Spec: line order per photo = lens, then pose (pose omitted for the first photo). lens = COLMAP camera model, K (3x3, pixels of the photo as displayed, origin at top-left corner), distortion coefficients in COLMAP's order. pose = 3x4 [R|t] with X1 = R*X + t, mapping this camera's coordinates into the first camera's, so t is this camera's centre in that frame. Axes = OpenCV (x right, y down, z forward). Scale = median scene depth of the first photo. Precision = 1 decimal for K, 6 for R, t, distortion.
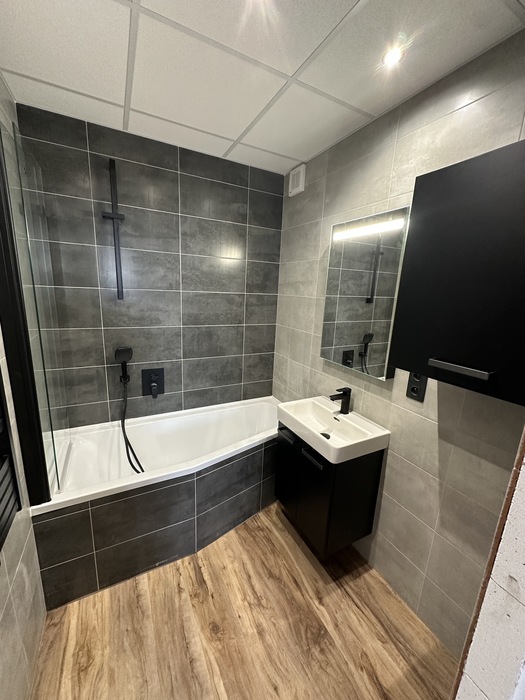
lens RADIAL K [[278.3, 0, 260.7], [0, 278.3, 350.9], [0, 0, 1]] dist [-0.001779, 0.000630]
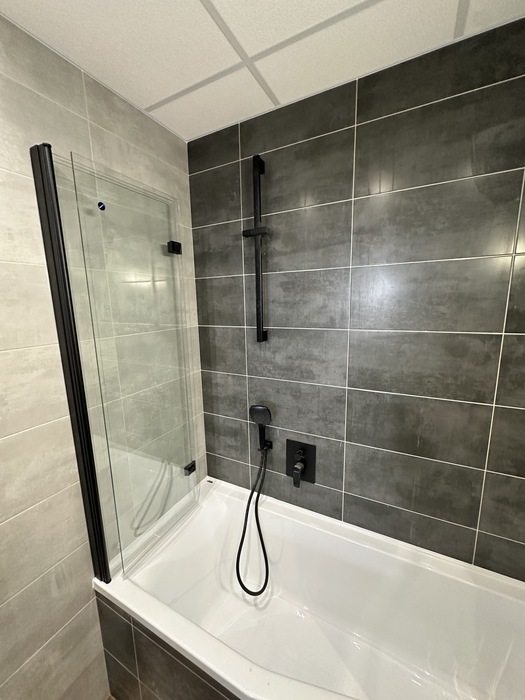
lens RADIAL K [[278.3, 0, 261.4], [0, 278.3, 350.5], [0, 0, 1]] dist [-0.001779, 0.000630]
pose [[0.567076, 0.087909, -0.818961, 0.108391], [-0.132622, 0.991060, 0.014551, -0.179999], [0.812918, 0.100360, 0.573665, 0.598737]]
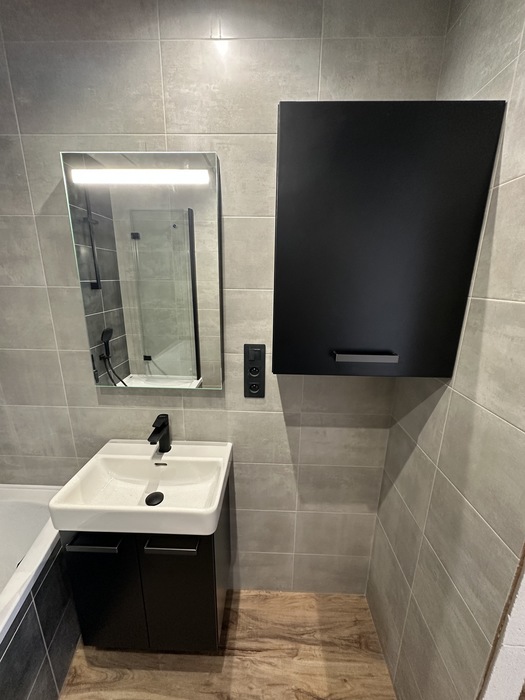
lens RADIAL K [[278.3, 0, 262.2], [0, 278.3, 350.5], [0, 0, 1]] dist [-0.001779, 0.000630]
pose [[0.489191, -0.255159, 0.834018, -0.098580], [0.200559, 0.963533, 0.177145, -0.090305], [-0.848804, 0.080612, 0.522526, 0.390244]]
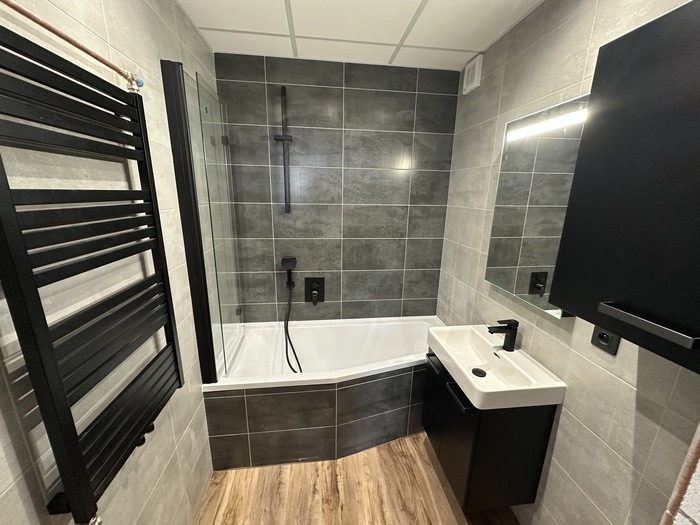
lens RADIAL K [[278.3, 0, 349.4], [0, 278.3, 263.3], [0, 0, 1]] dist [-0.001779, 0.000630]
pose [[0.934639, 0.059601, -0.350567, 0.127866], [-0.054213, 0.998212, 0.025174, -0.028876], [0.351441, -0.004523, 0.936199, 0.053319]]
